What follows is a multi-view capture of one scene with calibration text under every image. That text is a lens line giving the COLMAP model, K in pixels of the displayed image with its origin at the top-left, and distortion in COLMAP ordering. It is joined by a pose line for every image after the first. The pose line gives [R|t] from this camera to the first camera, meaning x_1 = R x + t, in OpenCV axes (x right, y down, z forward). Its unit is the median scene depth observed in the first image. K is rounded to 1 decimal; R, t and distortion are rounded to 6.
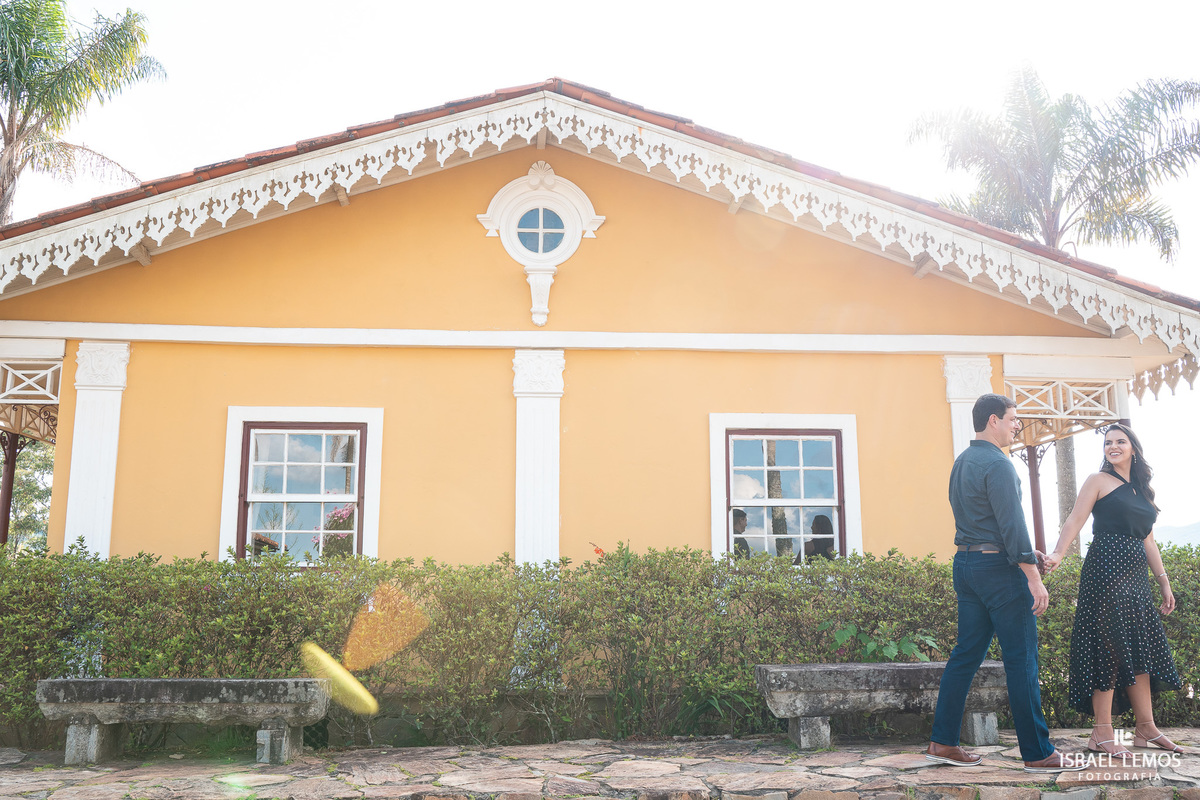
lens RADIAL K [[1025.0, 0, 600.0], [0, 1025.0, 400.0], [0, 0, 1]] dist [-0.128952, 0.099307]
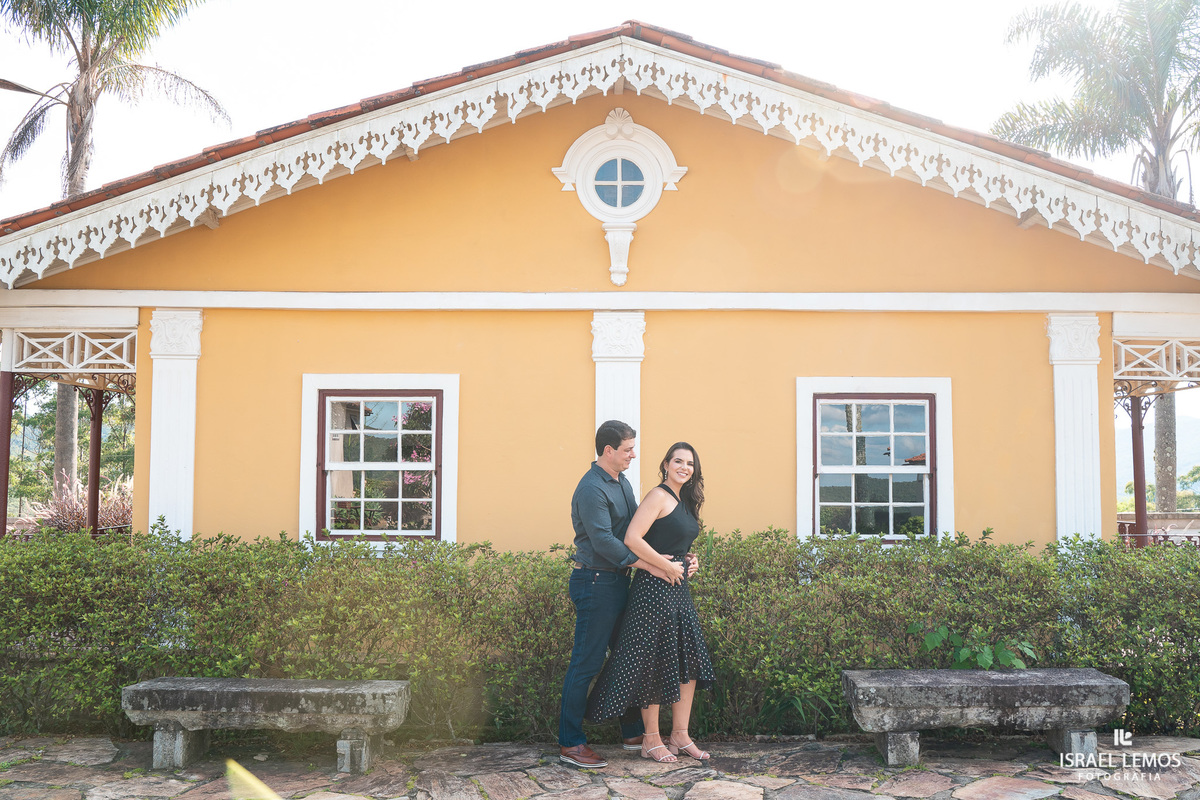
lens RADIAL K [[1006.6, 0, 600.0], [0, 1006.6, 400.0], [0, 0, 1]] dist [-0.124948, 0.091733]
pose [[0.996804, 0.001241, -0.079873, -0.001366], [0.008519, 0.992526, 0.121737, -0.086148], [0.079427, -0.122028, 0.989343, 0.058970]]
